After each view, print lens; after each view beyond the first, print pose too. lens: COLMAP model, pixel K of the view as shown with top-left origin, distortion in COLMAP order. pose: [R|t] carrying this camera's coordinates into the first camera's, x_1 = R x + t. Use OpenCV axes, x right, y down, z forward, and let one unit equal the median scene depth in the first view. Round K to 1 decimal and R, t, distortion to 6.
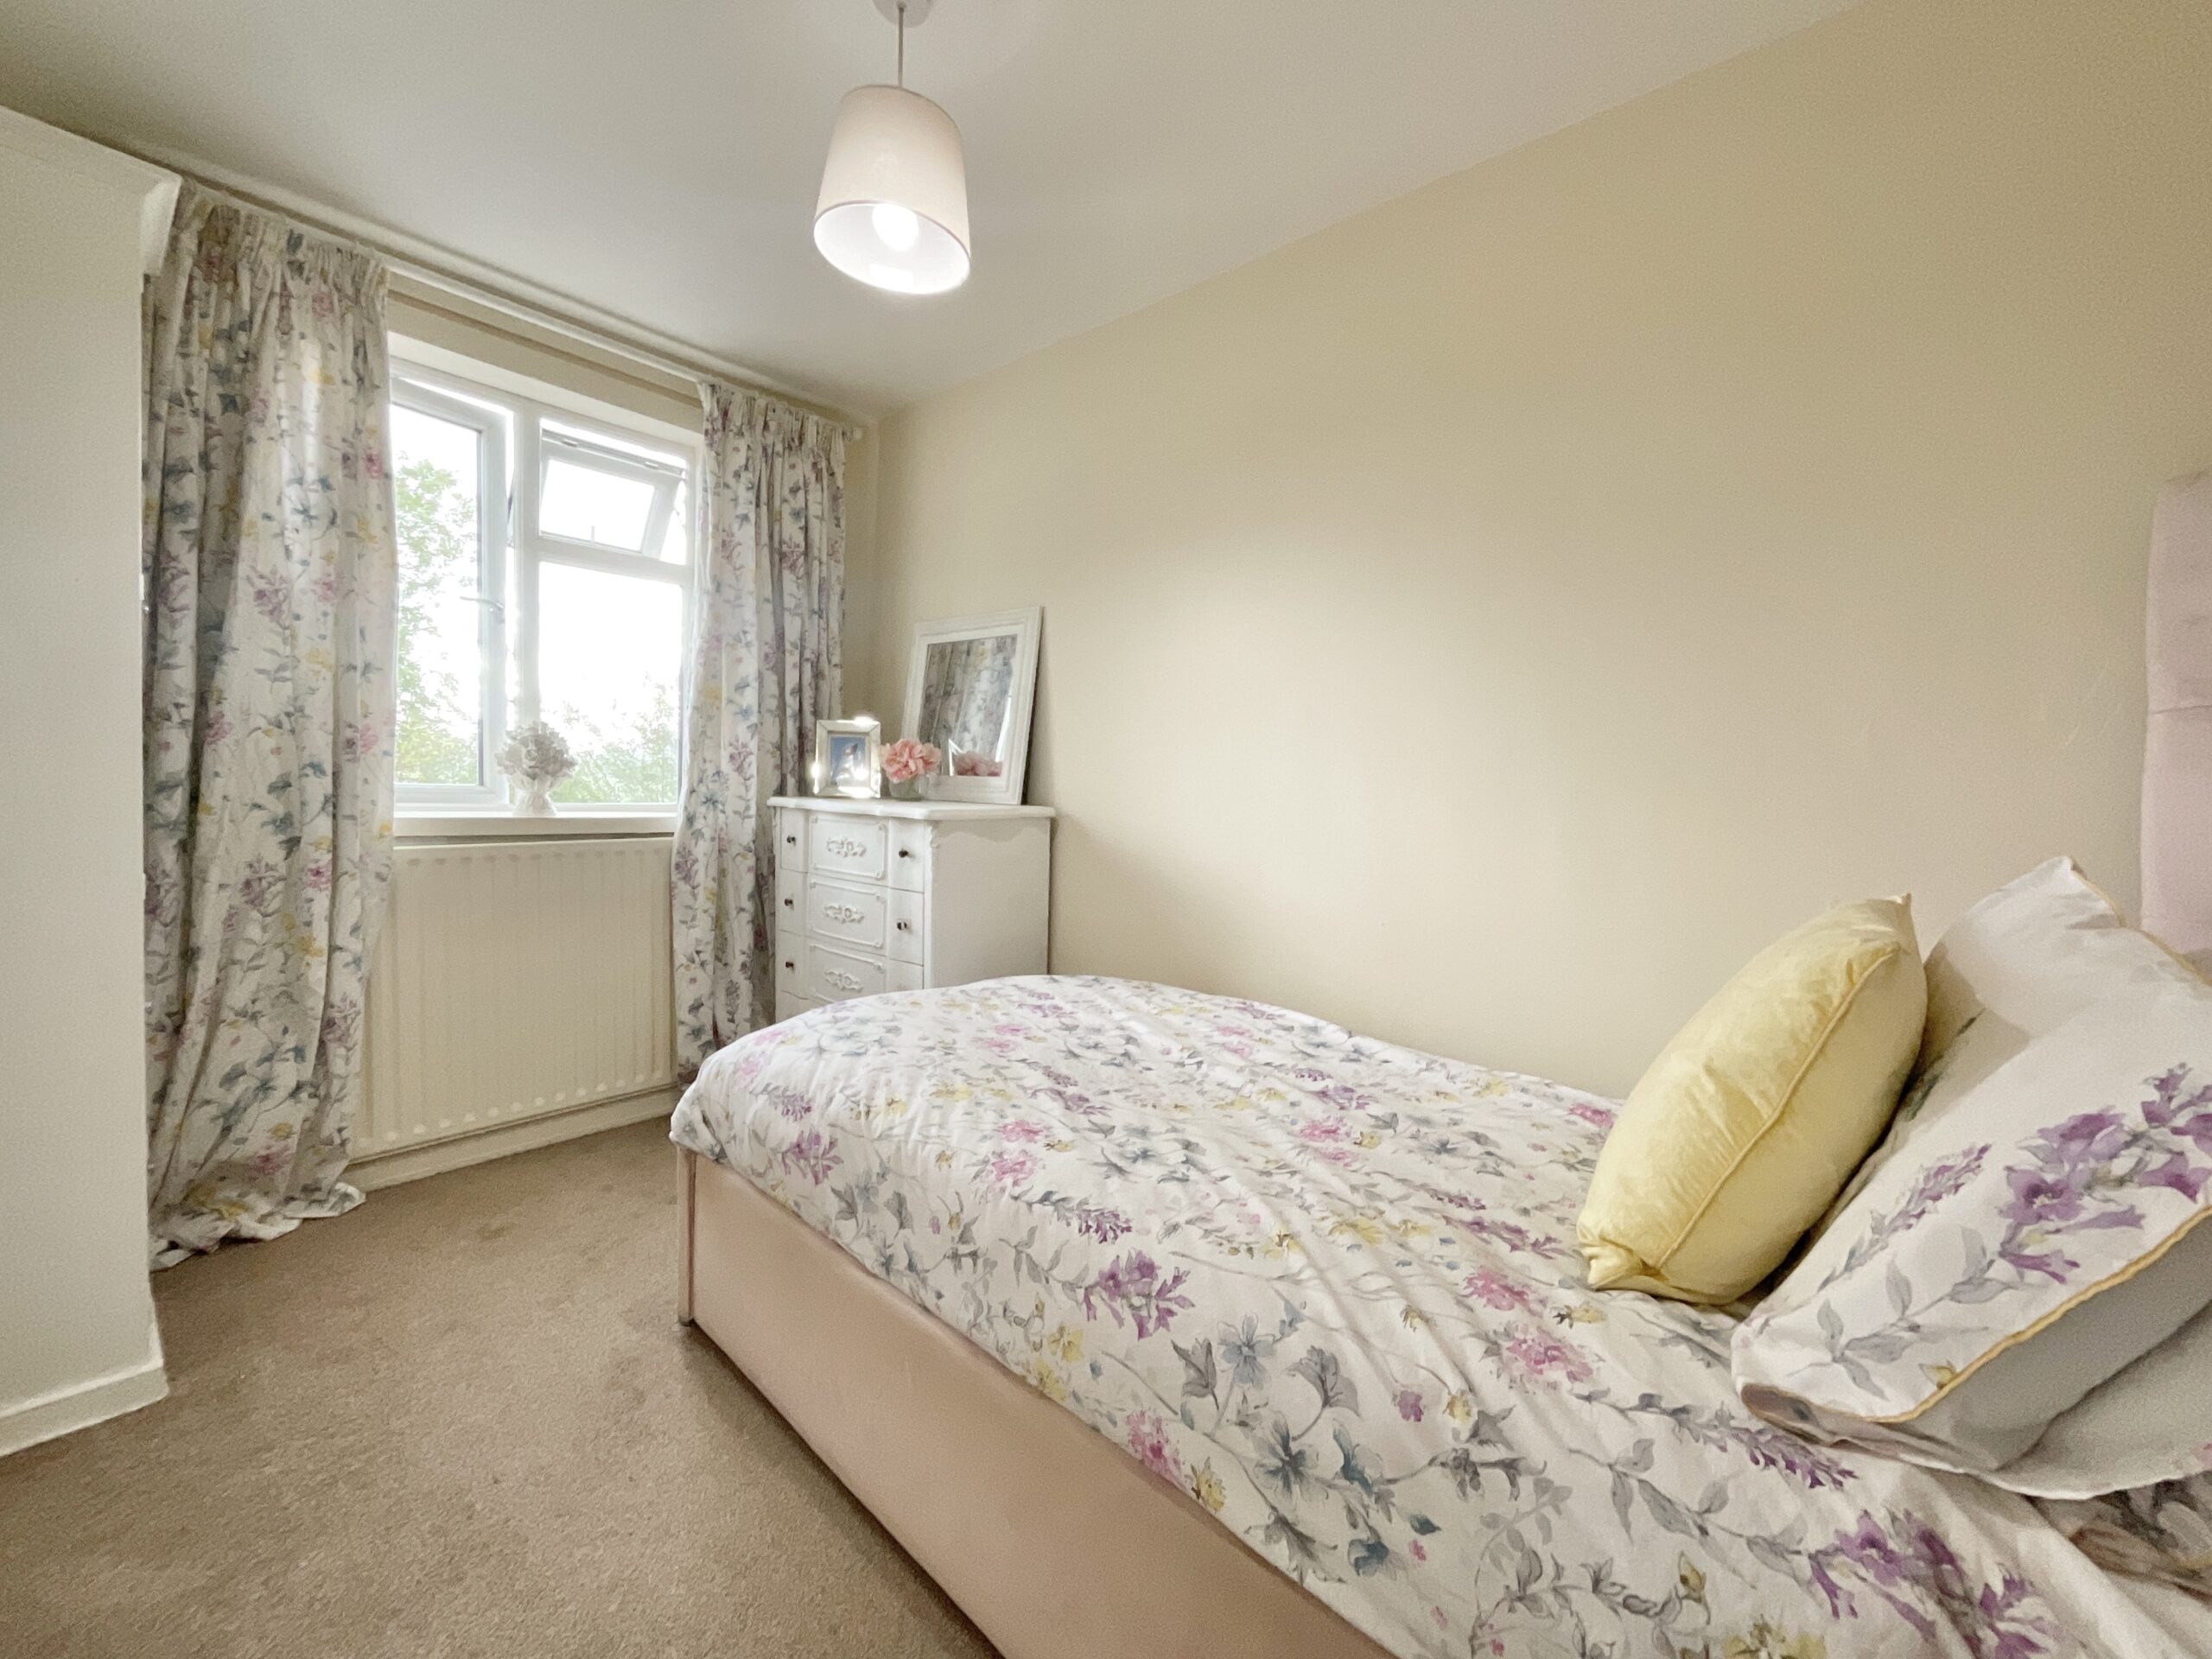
lens RADIAL K [[911.4, 0, 1137.3], [0, 911.4, 827.0], [0, 0, 1]] dist [-0.000518, 0.000211]
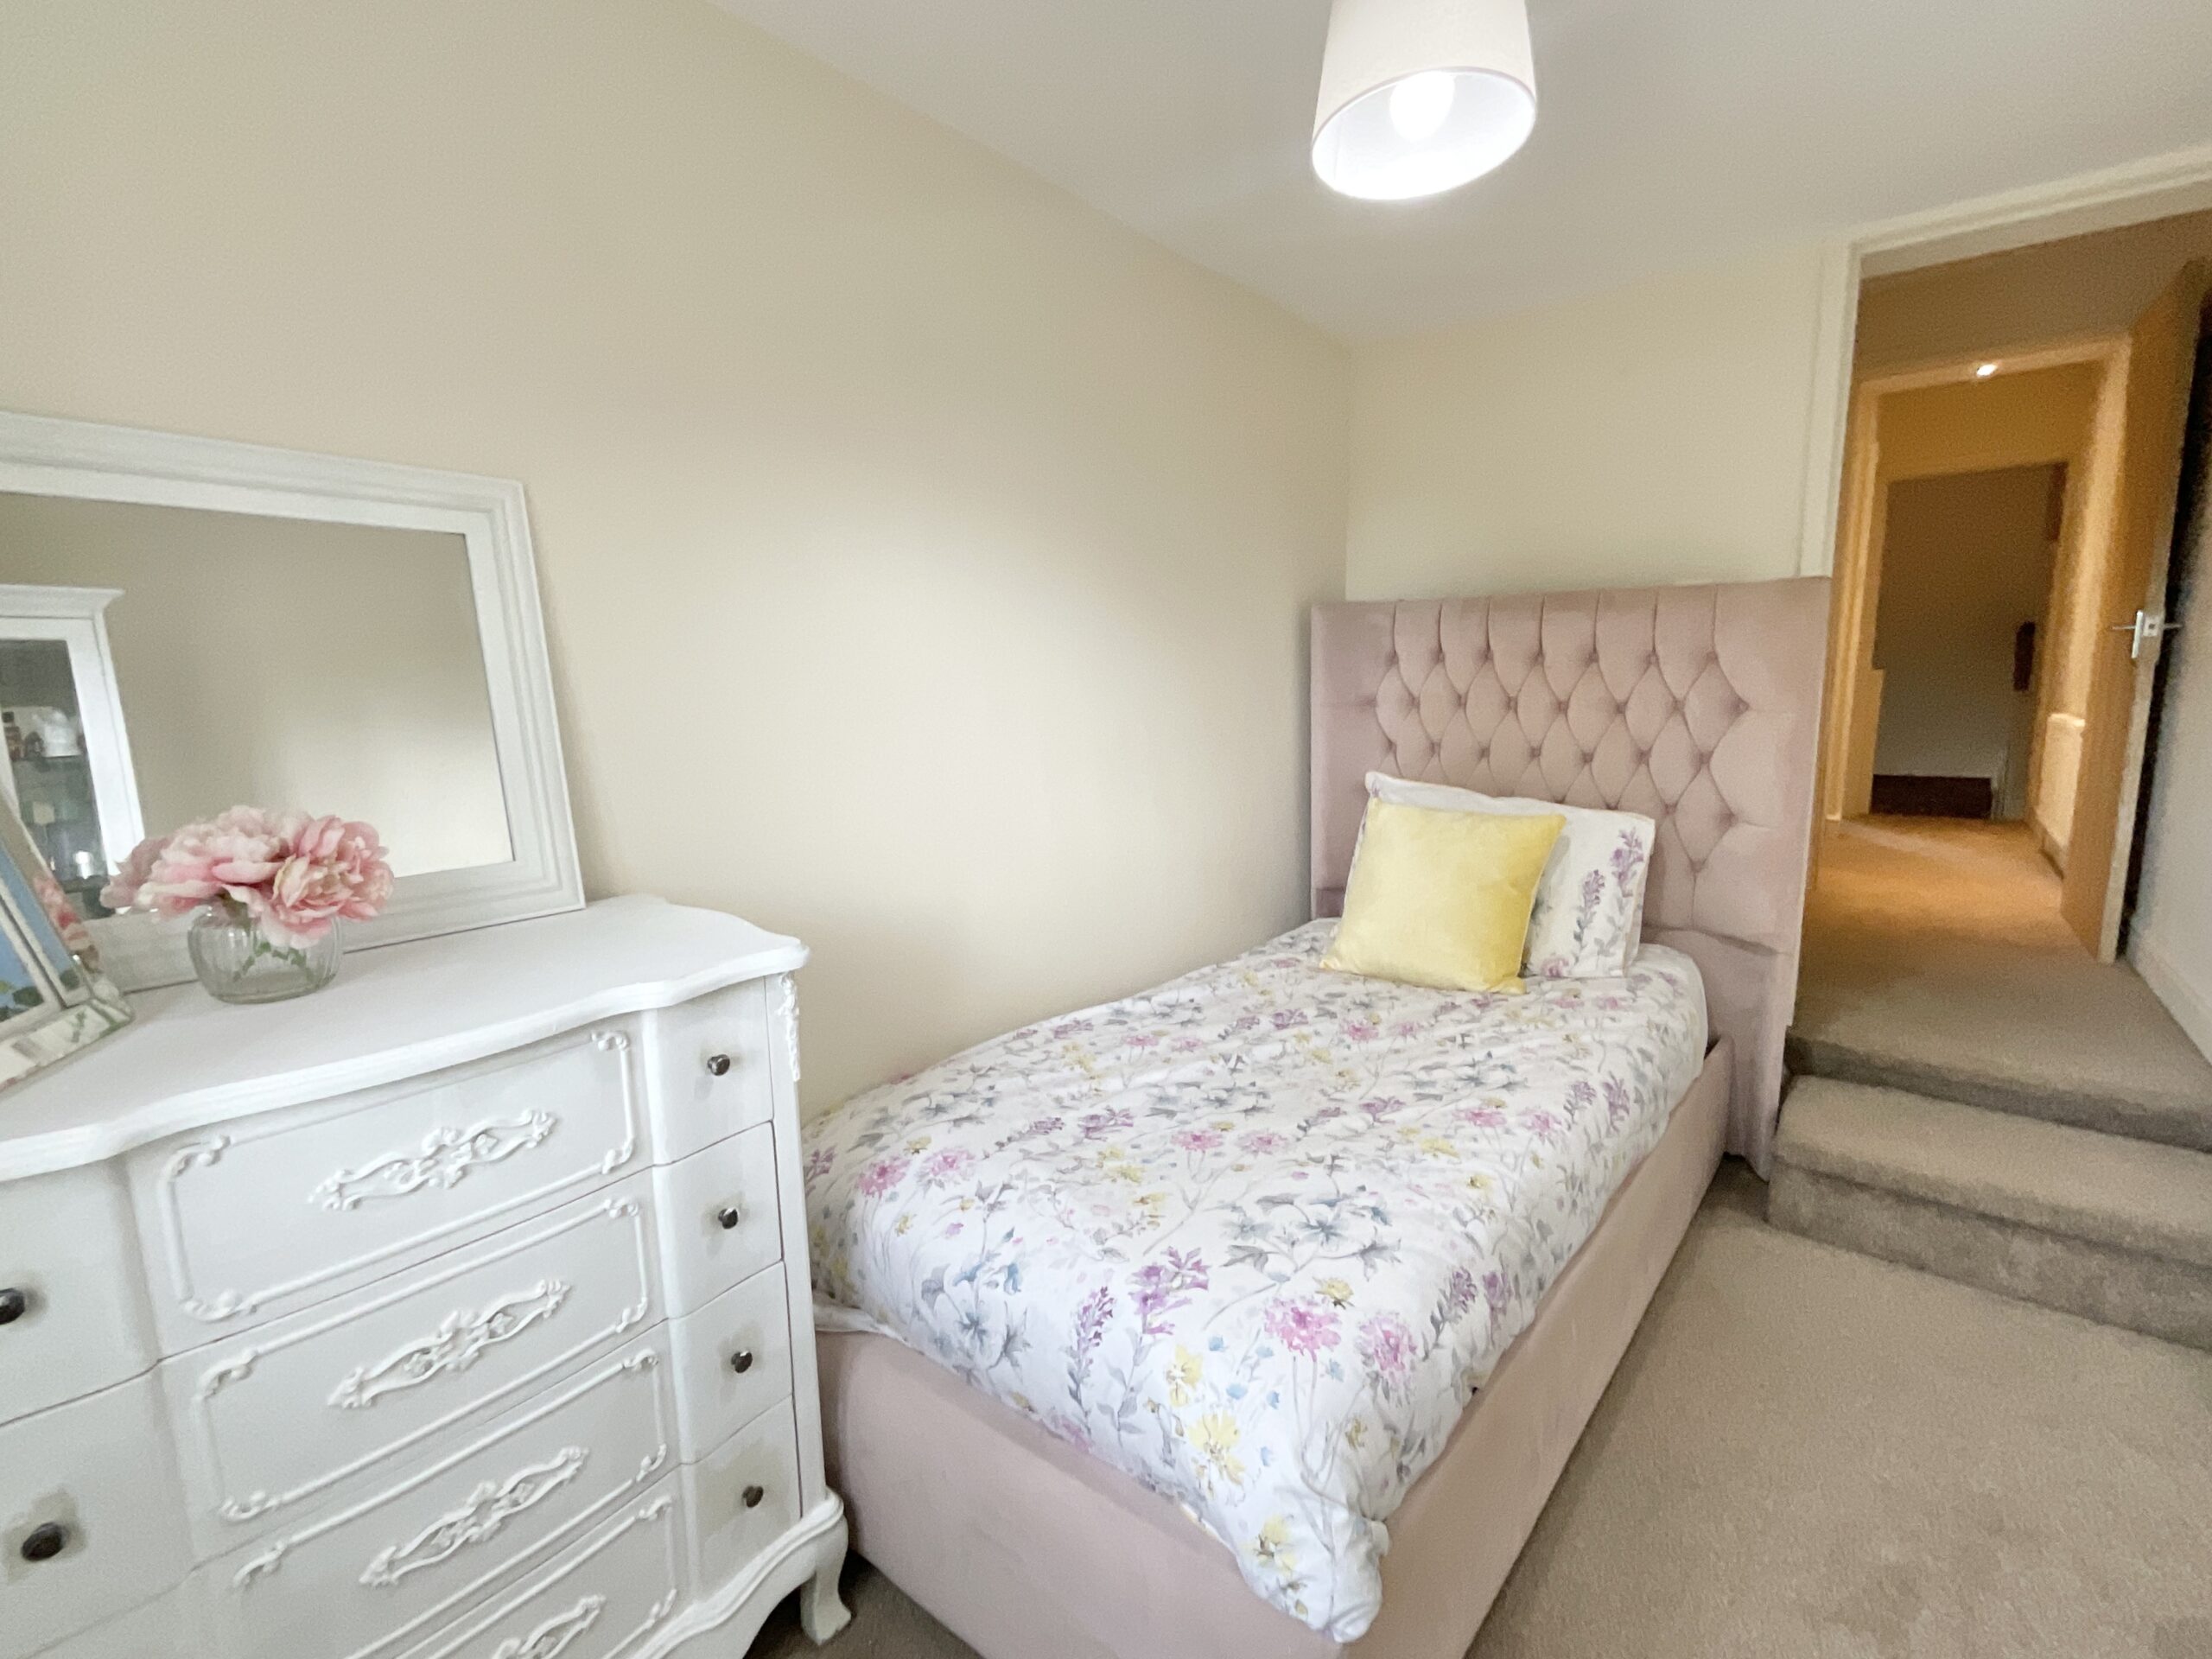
lens RADIAL K [[911.4, 0, 1137.3], [0, 911.4, 827.0], [0, 0, 1]] dist [-0.000518, 0.000211]
pose [[0.004985, -0.182688, 0.983158, -1.088068], [0.071534, 0.980717, 0.181871, -0.246029], [-0.997426, 0.069423, 0.017957, 1.257637]]
